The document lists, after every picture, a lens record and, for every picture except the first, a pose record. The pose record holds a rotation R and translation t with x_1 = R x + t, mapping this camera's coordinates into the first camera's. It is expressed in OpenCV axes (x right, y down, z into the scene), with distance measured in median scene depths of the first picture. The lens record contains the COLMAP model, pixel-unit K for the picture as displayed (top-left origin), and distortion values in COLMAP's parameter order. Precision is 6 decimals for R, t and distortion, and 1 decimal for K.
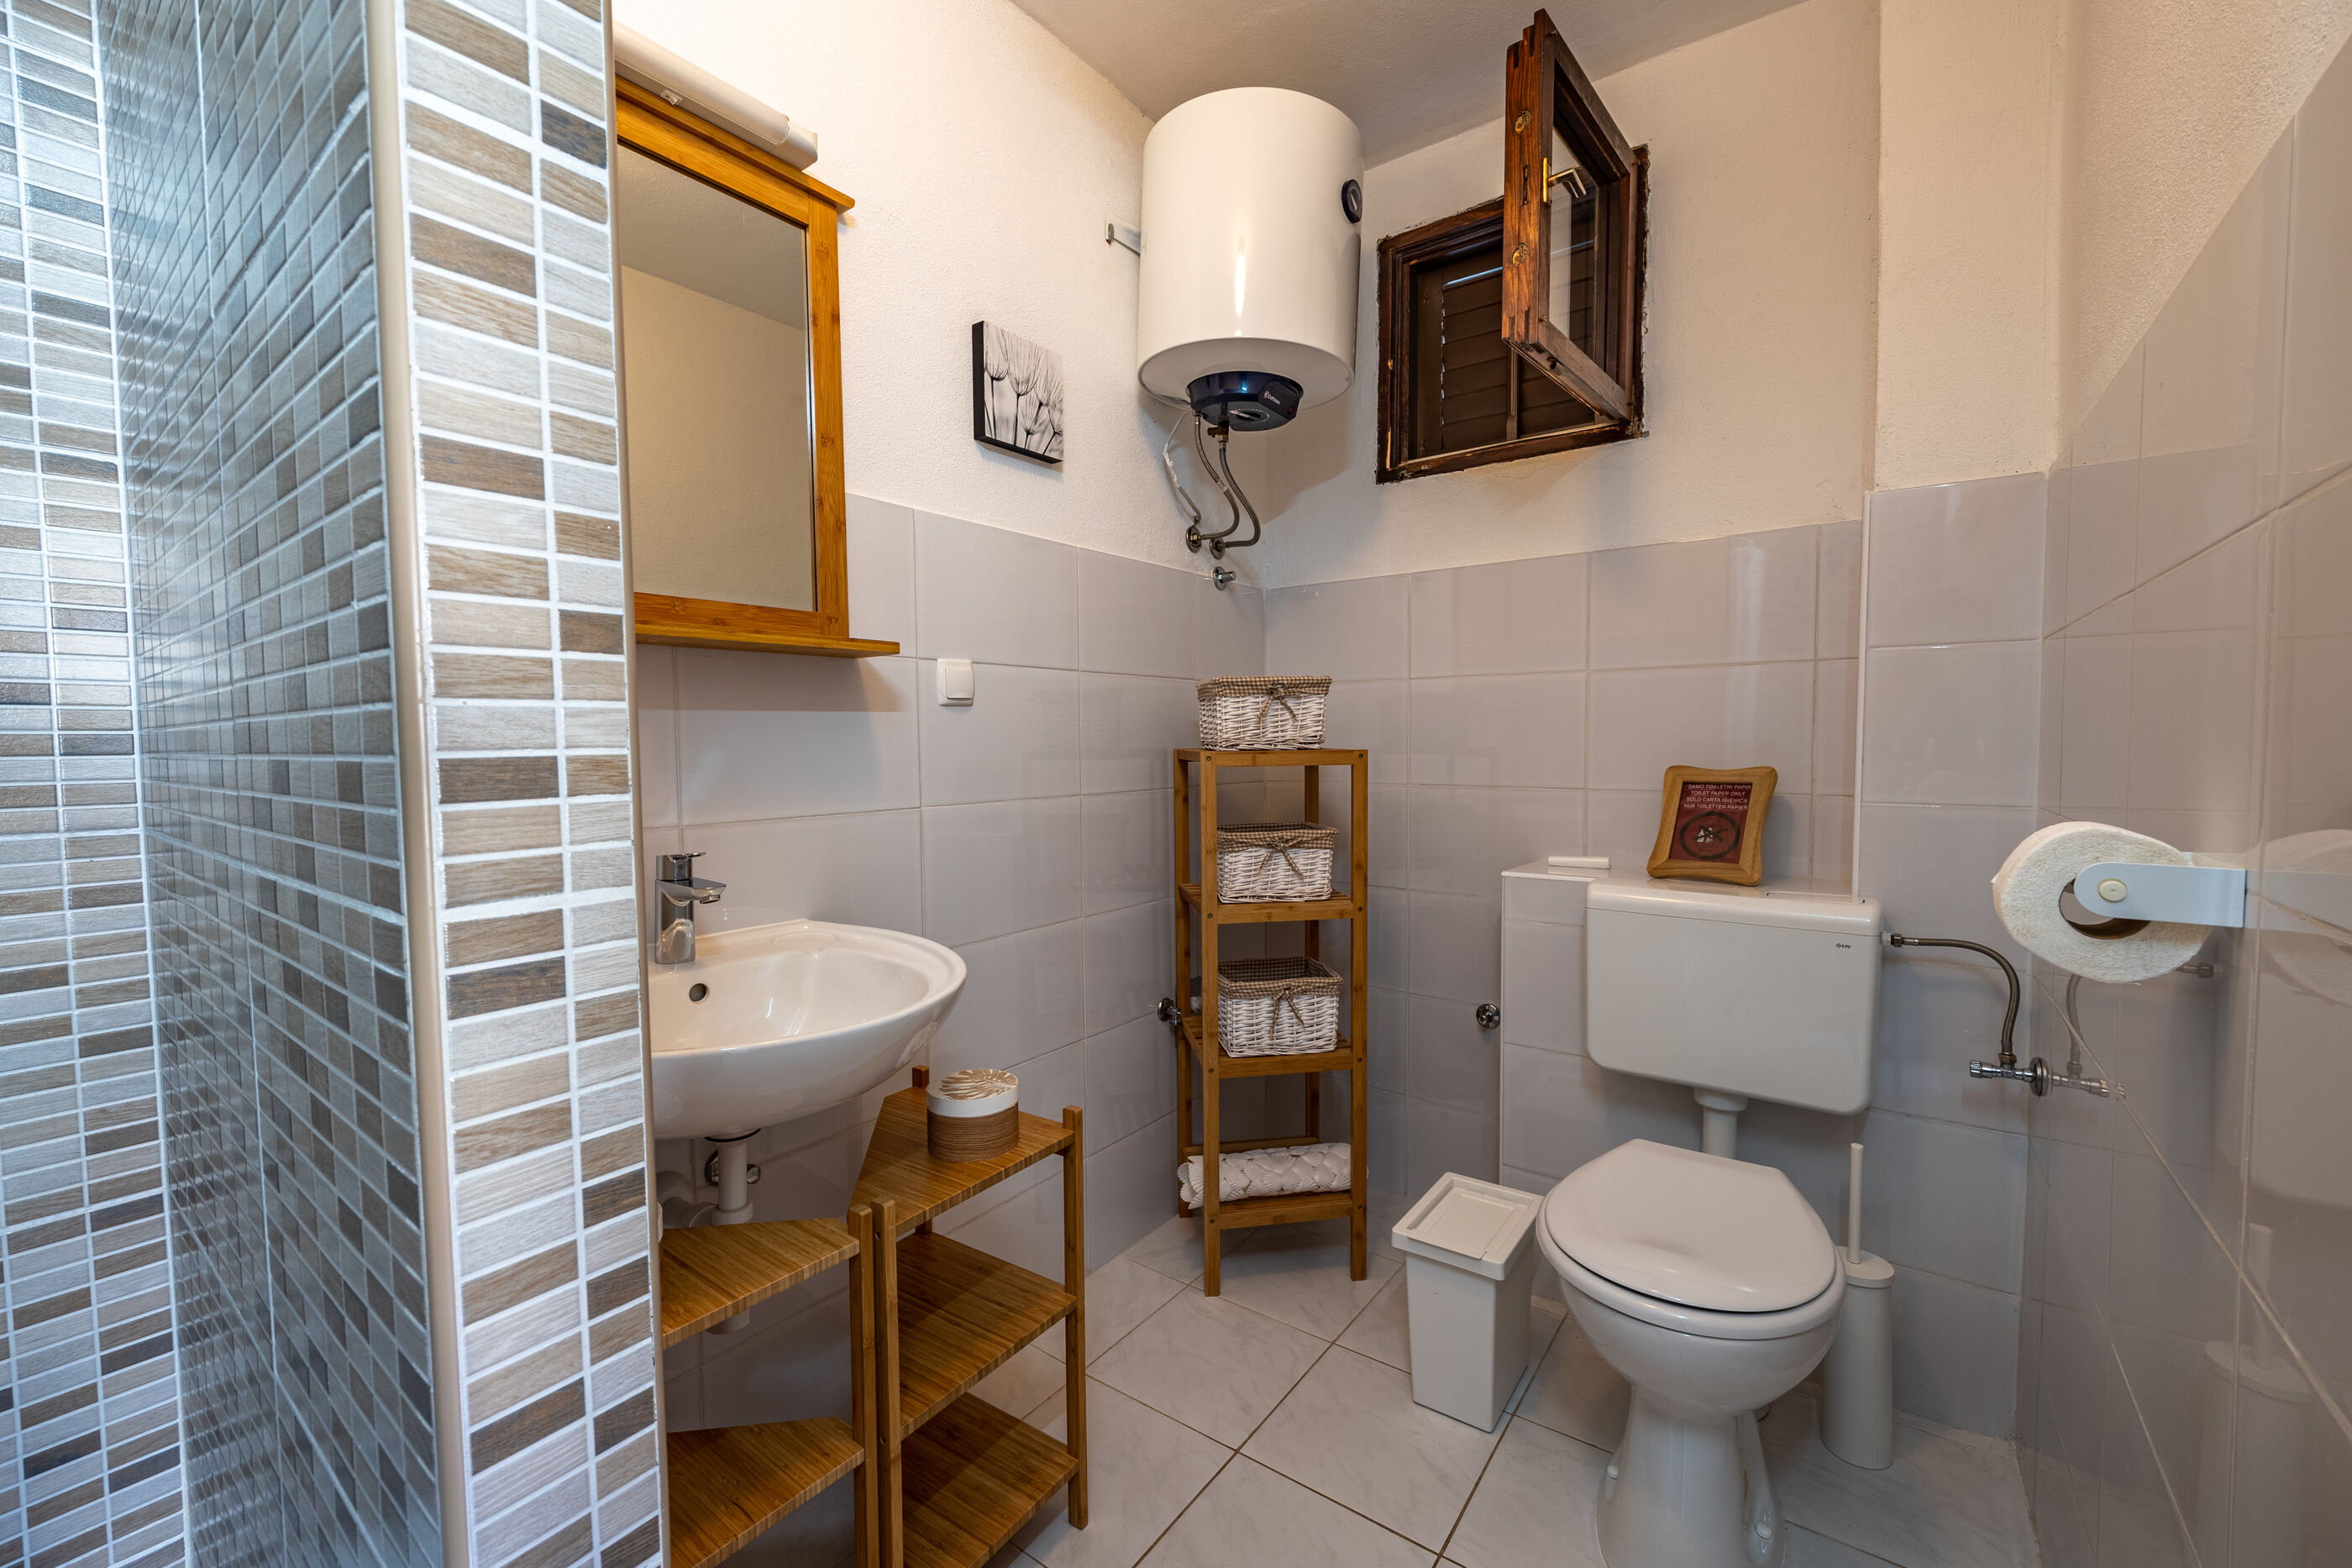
lens RADIAL K [[943.4, 0, 1174.7], [0, 943.4, 785.4], [0, 0, 1]] dist [-0.003661, 0.001058]
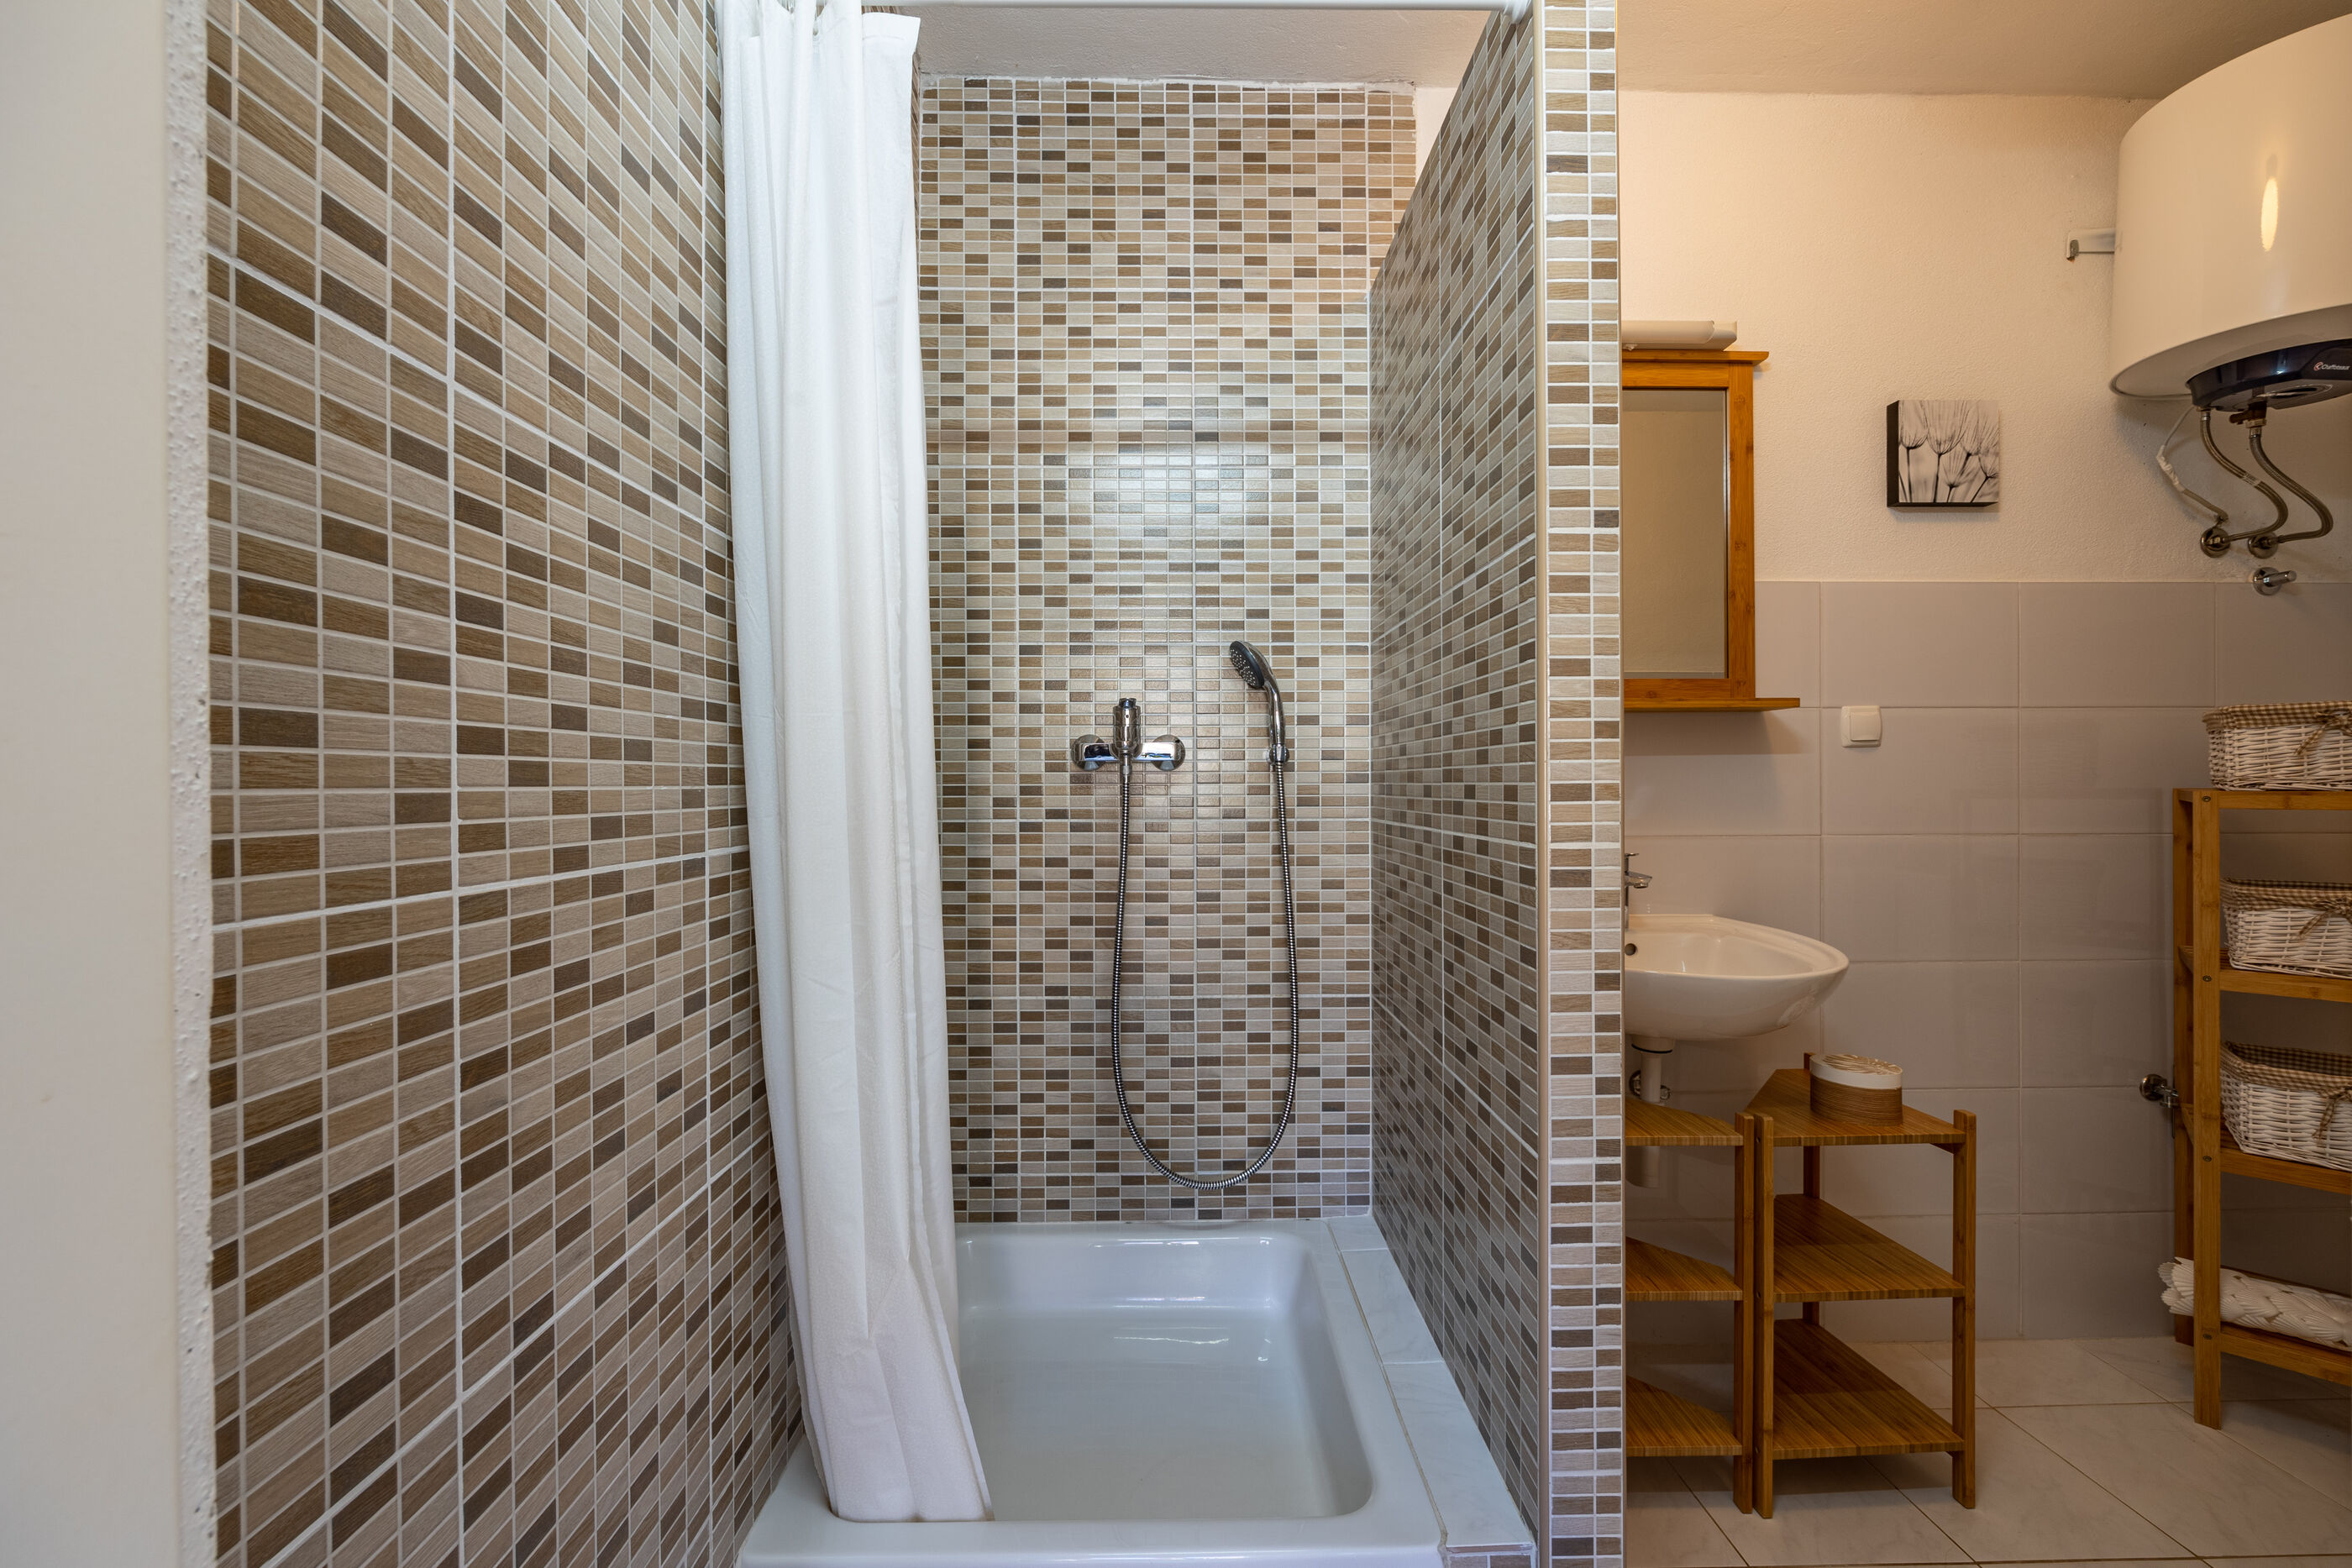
lens RADIAL K [[943.4, 0, 1173.4], [0, 943.4, 782.9], [0, 0, 1]] dist [-0.003661, 0.001058]
pose [[0.617960, 0.007968, -0.786169, 0.196517], [-0.040825, 0.998925, -0.021966, 0.022389], [0.785149, 0.045669, 0.617621, -0.455522]]
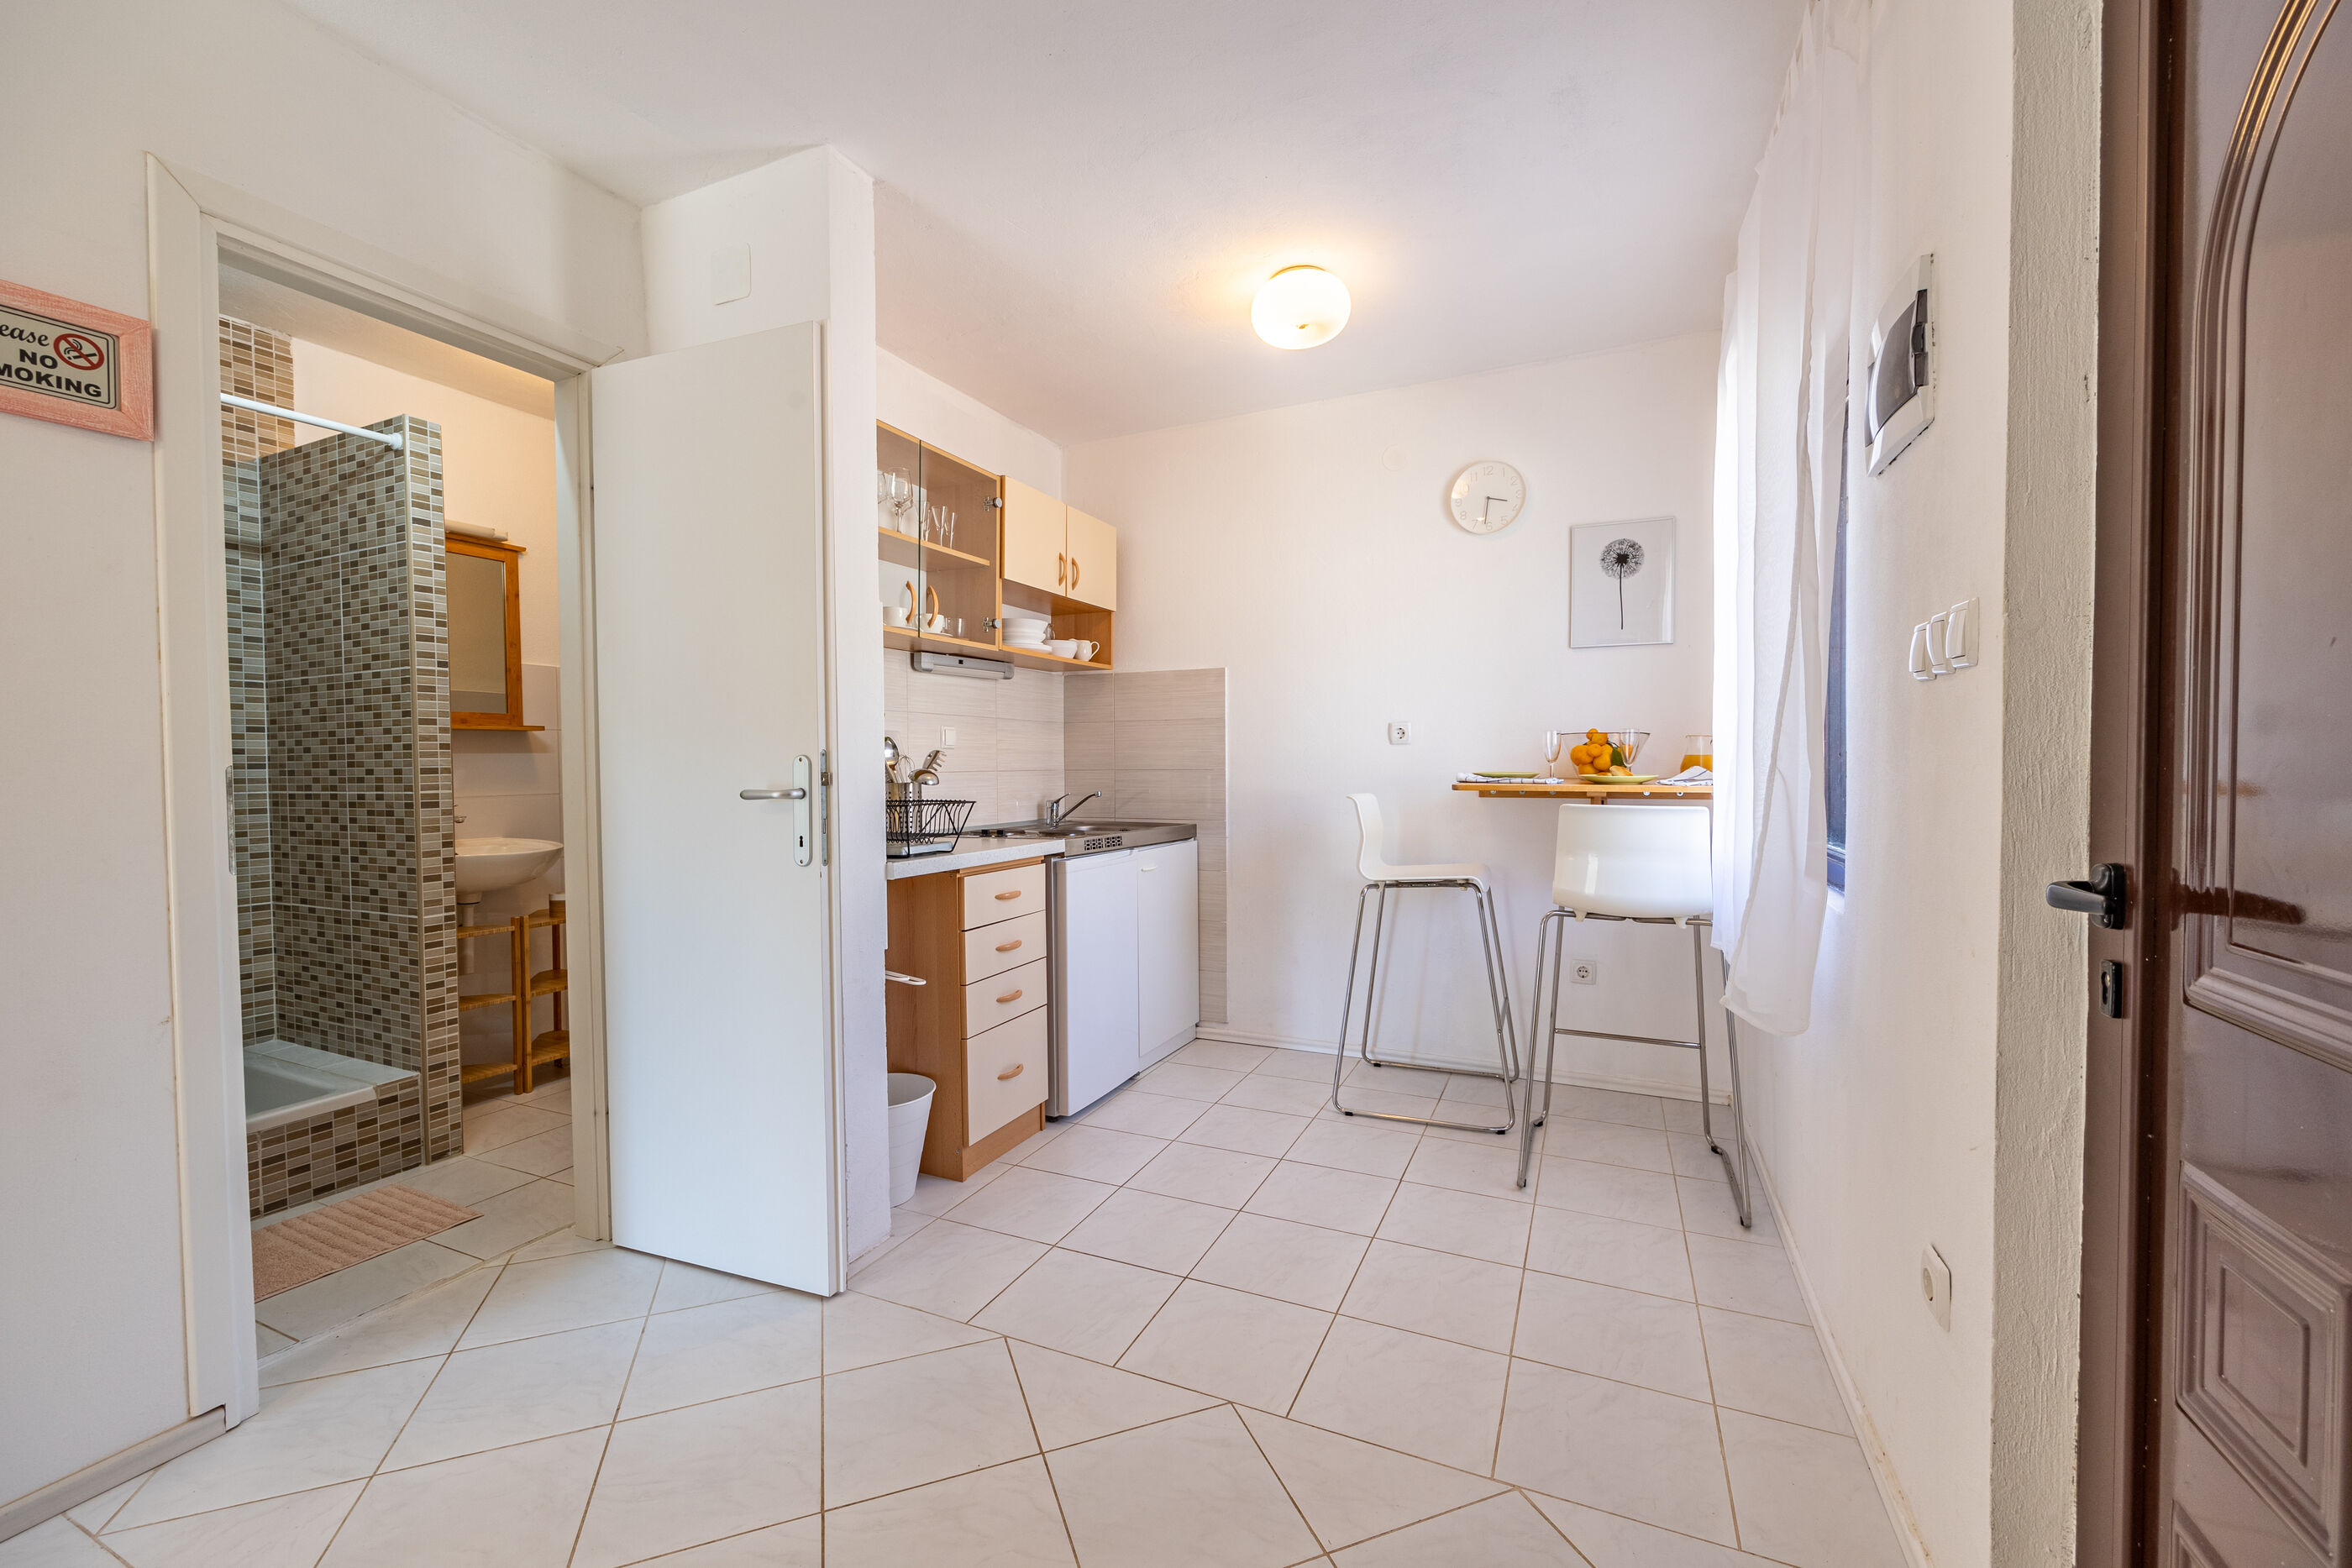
lens RADIAL K [[943.4, 0, 1173.1], [0, 943.4, 783.7], [0, 0, 1]] dist [-0.003661, 0.001058]
pose [[0.978140, -0.004874, 0.207888, 0.959389], [0.010635, 0.999589, -0.026605, 0.101451], [-0.207673, 0.028235, 0.977791, -2.093096]]
